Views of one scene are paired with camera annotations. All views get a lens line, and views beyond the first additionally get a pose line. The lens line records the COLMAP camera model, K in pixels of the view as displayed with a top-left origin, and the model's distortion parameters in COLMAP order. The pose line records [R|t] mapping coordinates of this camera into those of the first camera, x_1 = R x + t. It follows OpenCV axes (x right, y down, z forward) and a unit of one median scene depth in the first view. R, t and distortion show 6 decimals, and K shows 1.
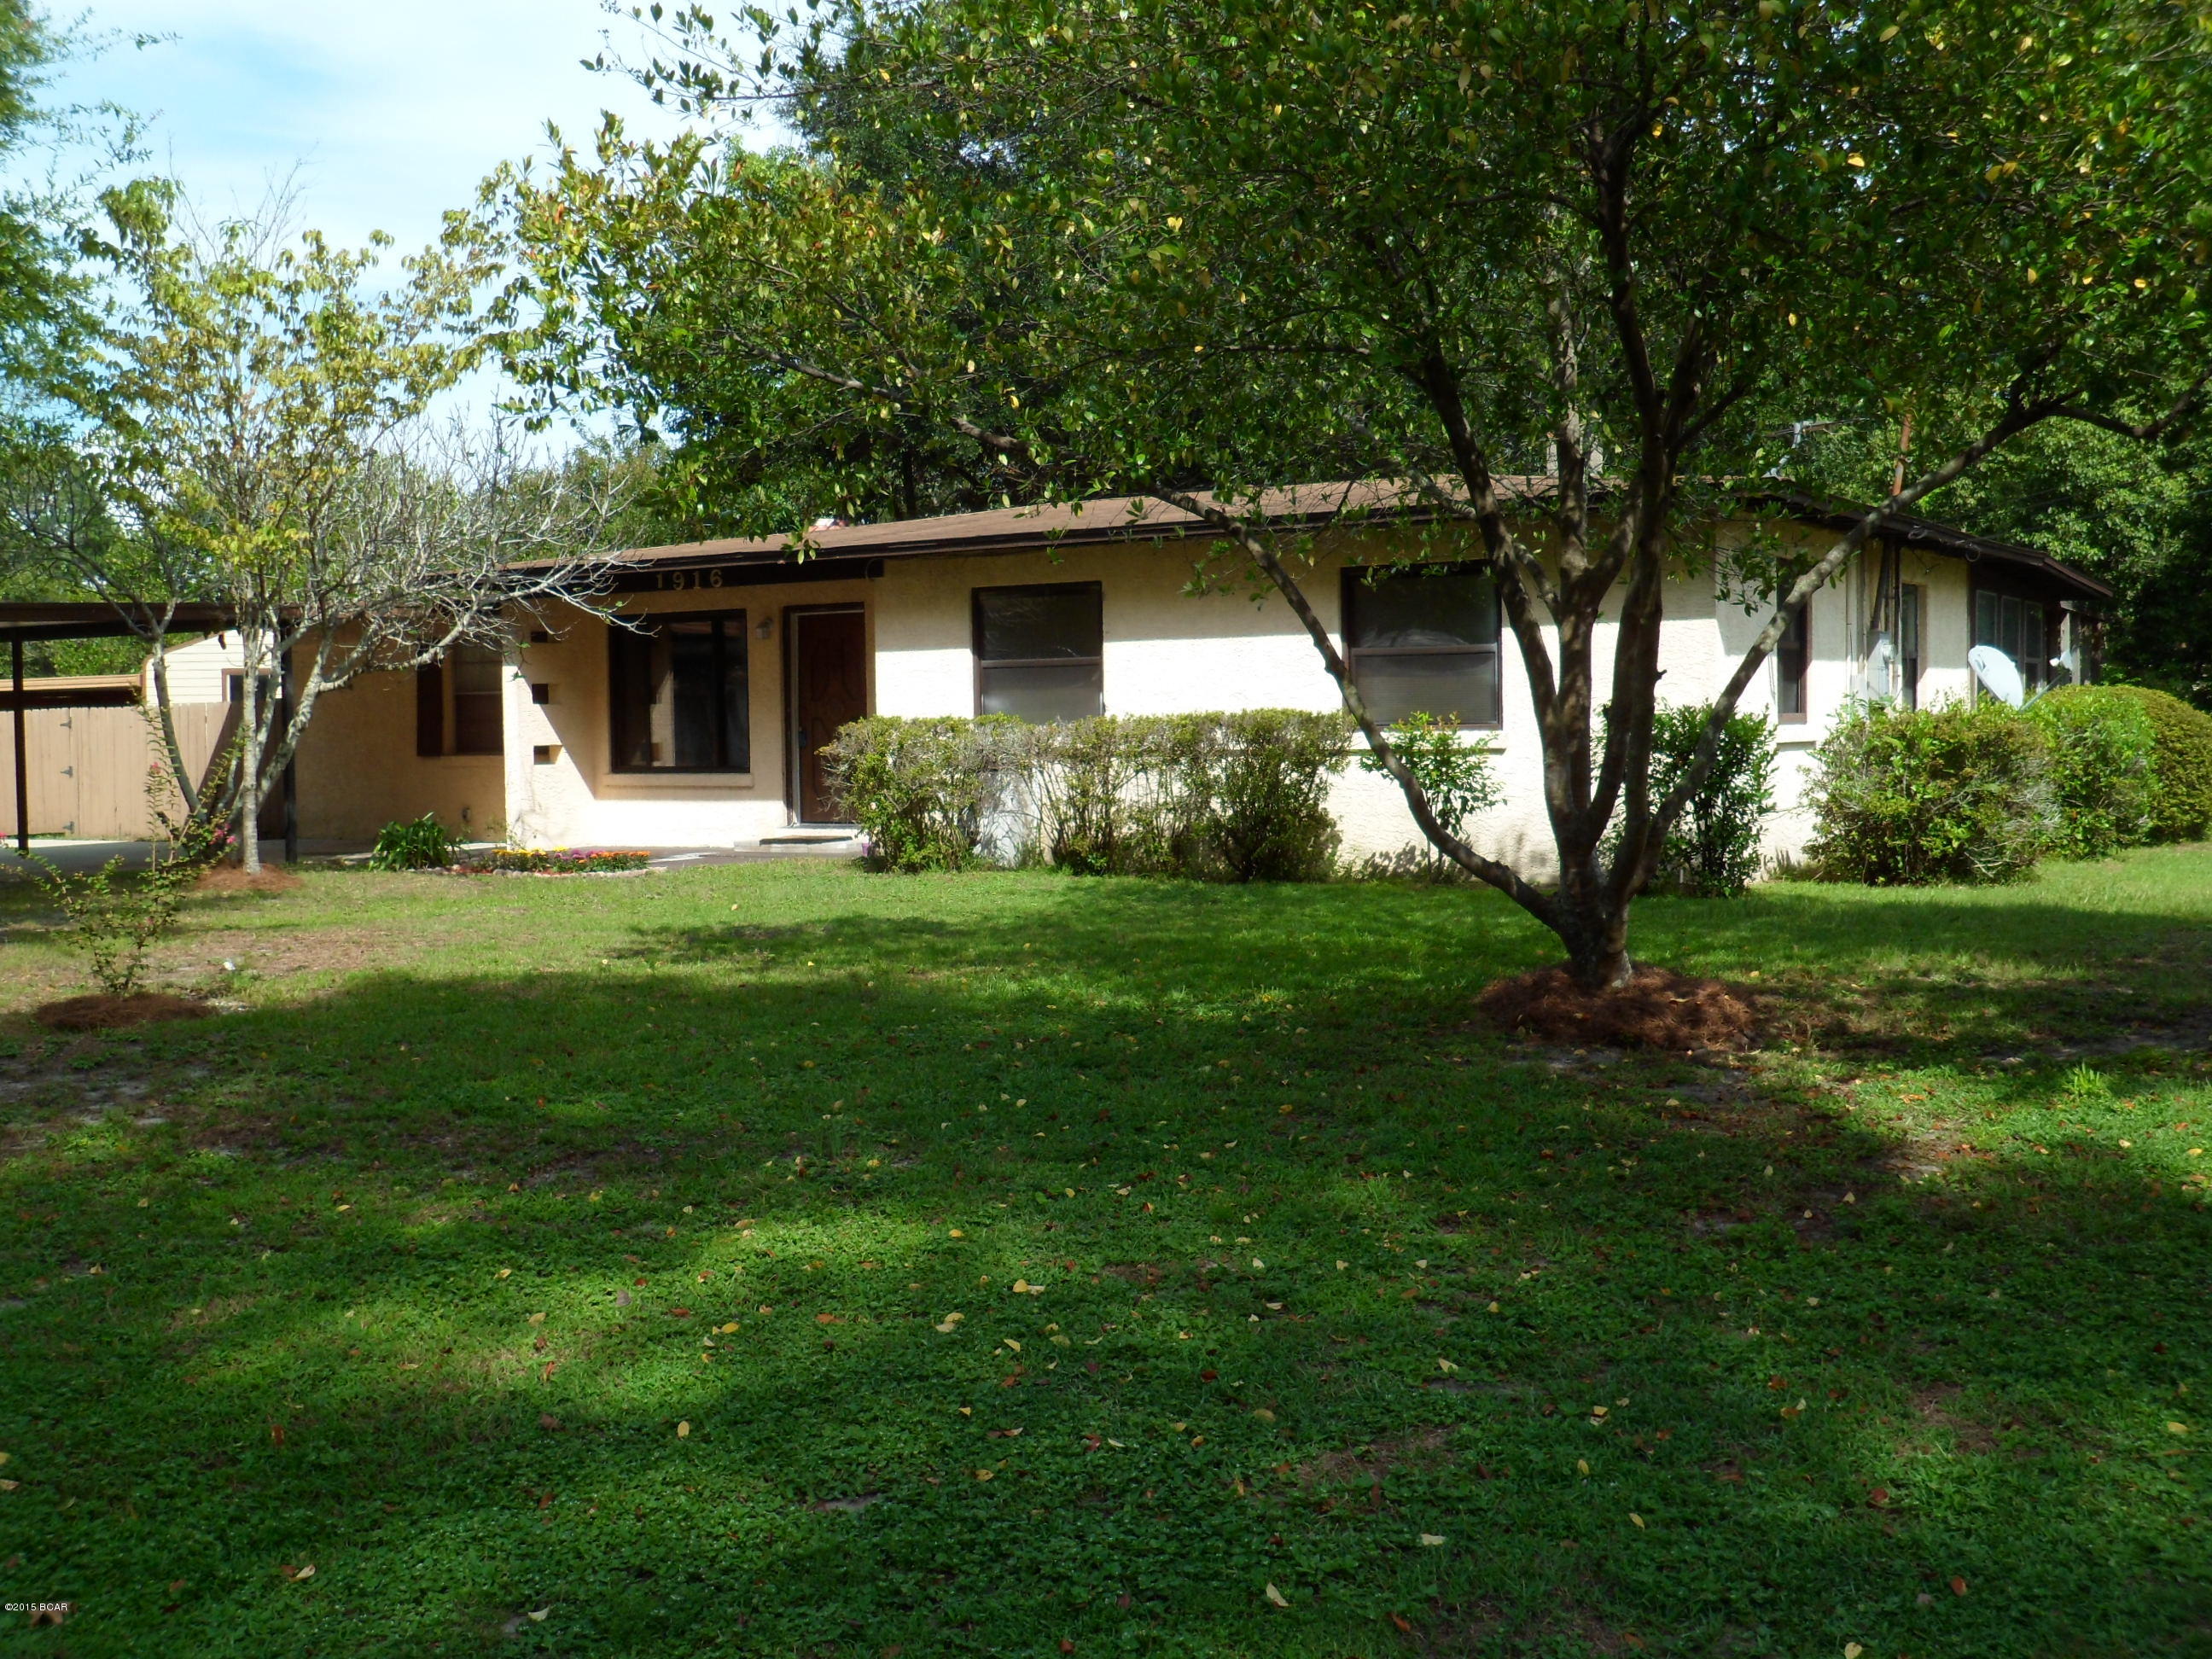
lens RADIAL K [[2342.4, 0, 1106.0], [0, 2342.4, 829.5], [0, 0, 1]] dist [-0.044875, -0.006462]
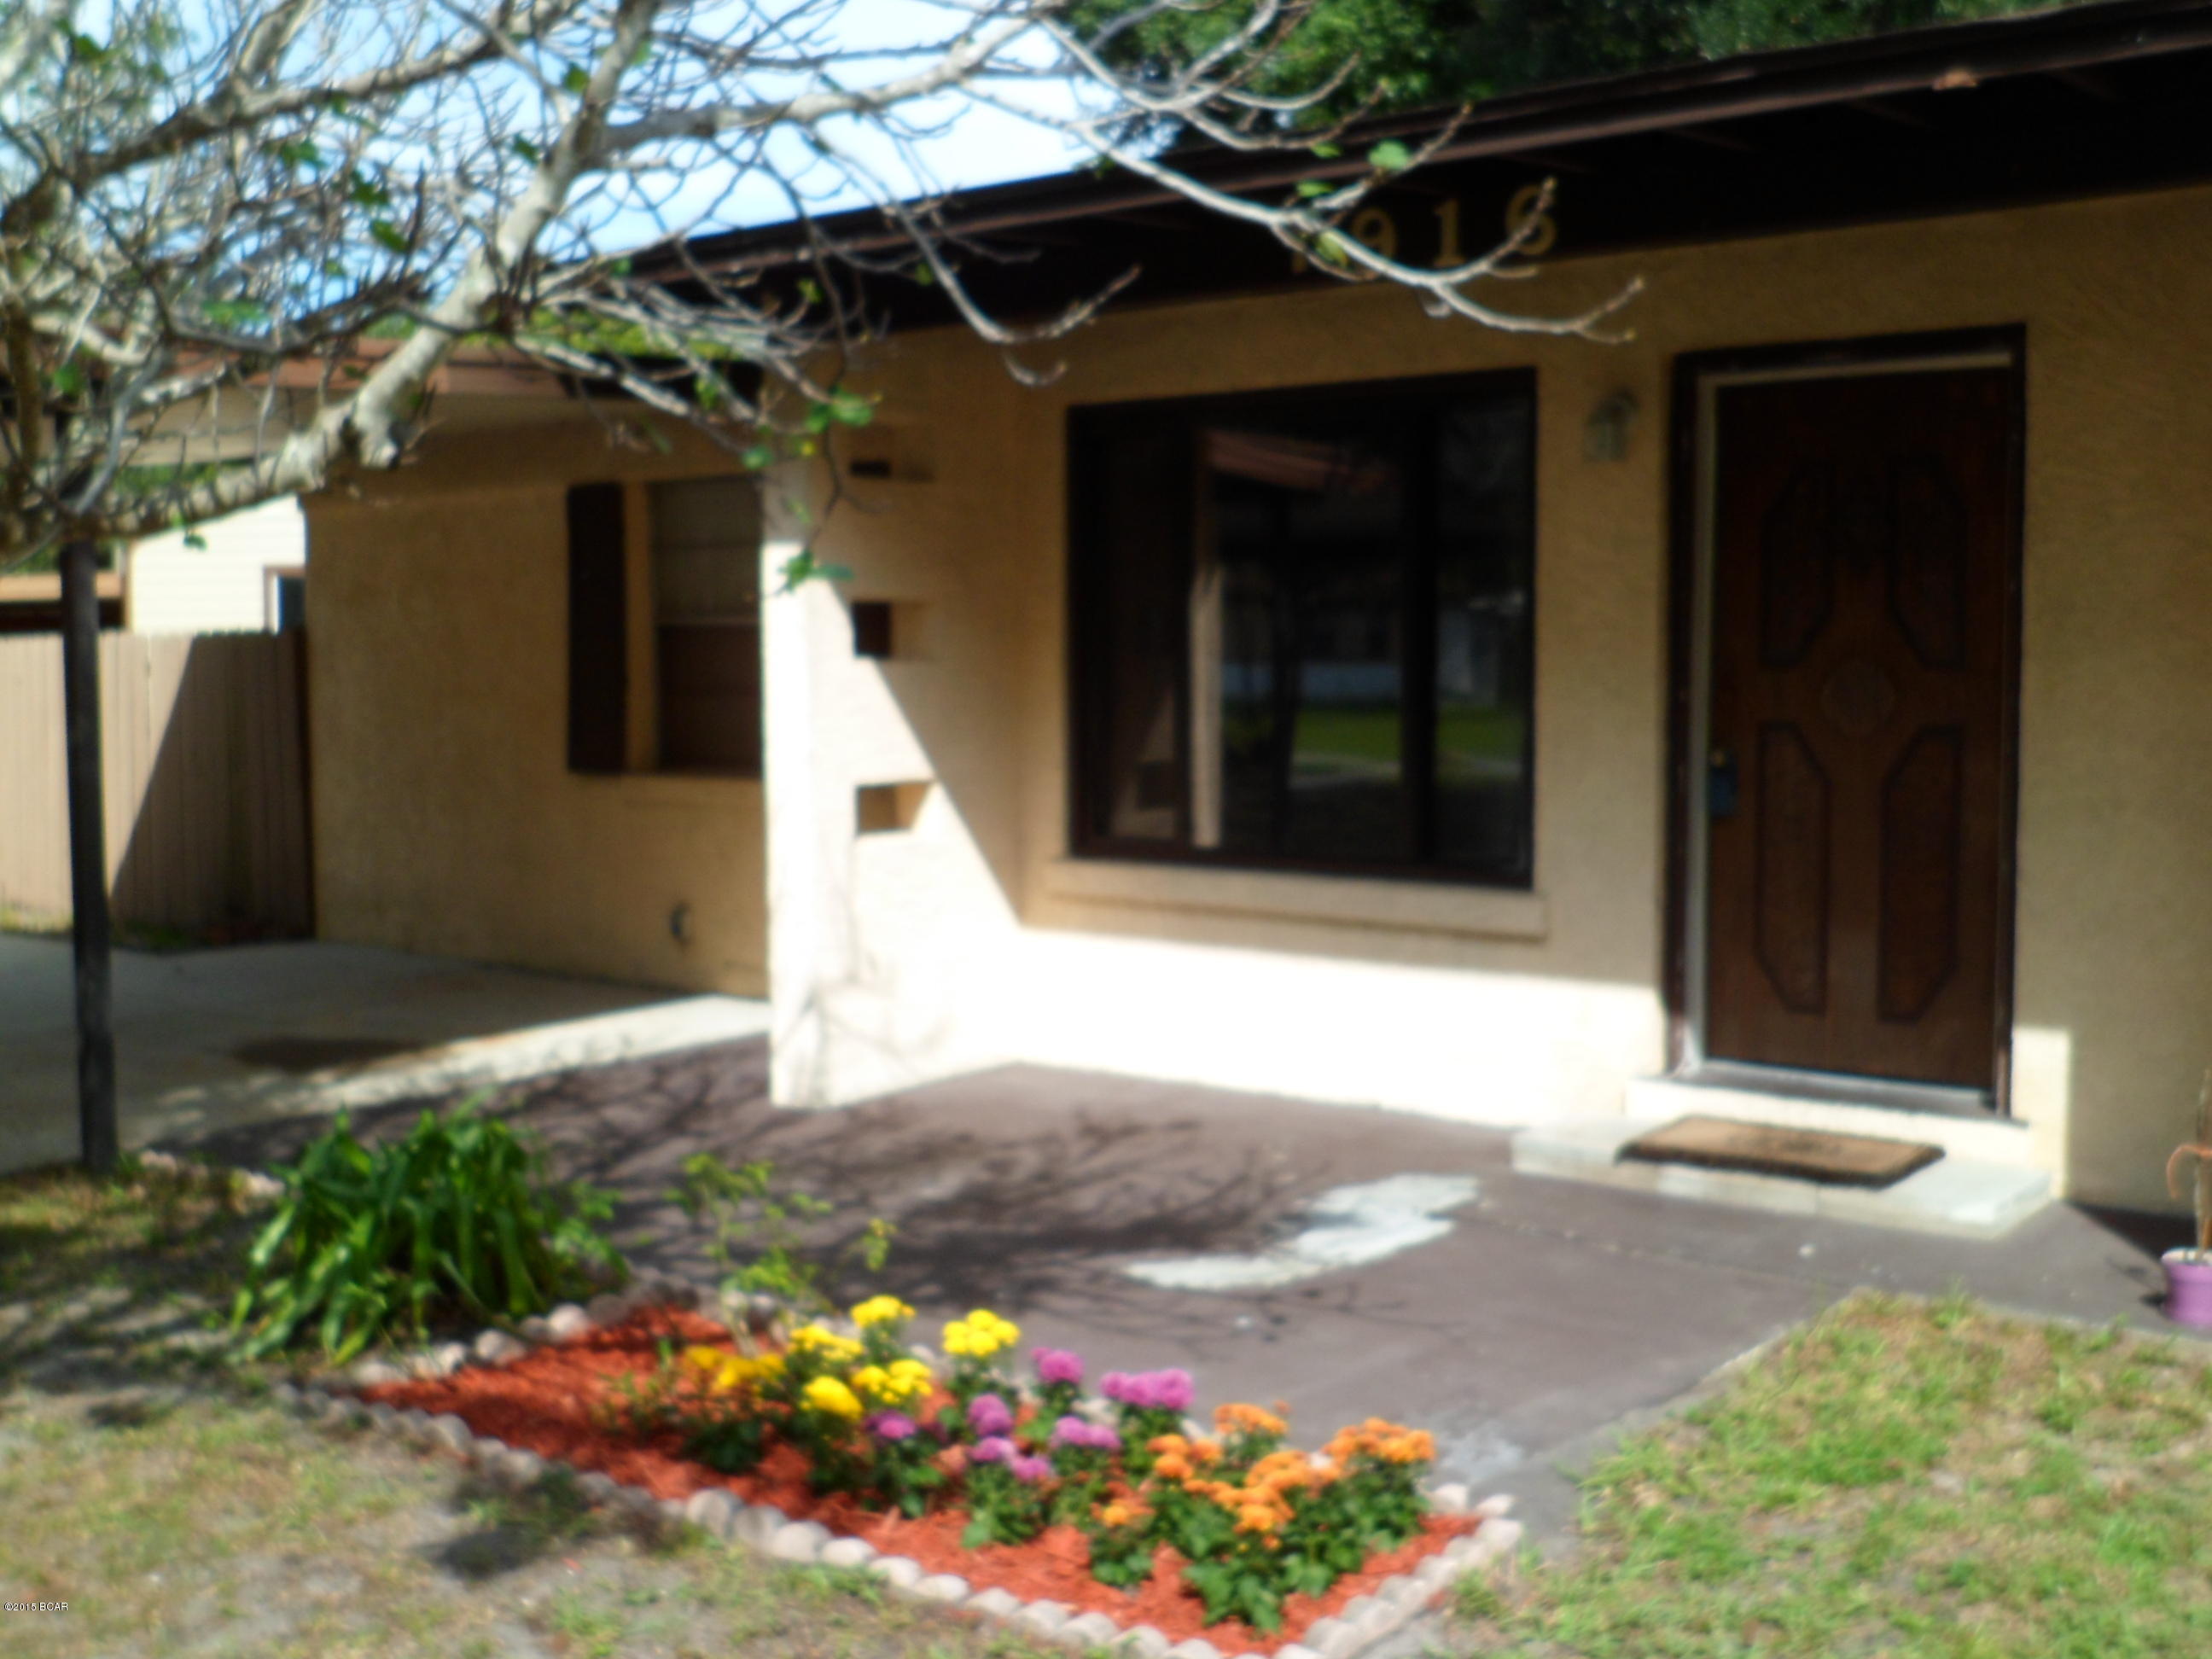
lens RADIAL K [[2342.4, 0, 1106.0], [0, 2342.4, 829.5], [0, 0, 1]] dist [-0.044875, -0.006462]
pose [[0.992626, 0.020674, -0.119443, -0.167937], [-0.016106, 0.999106, 0.039081, -0.042924], [0.120145, -0.036869, 0.992072, 0.666986]]
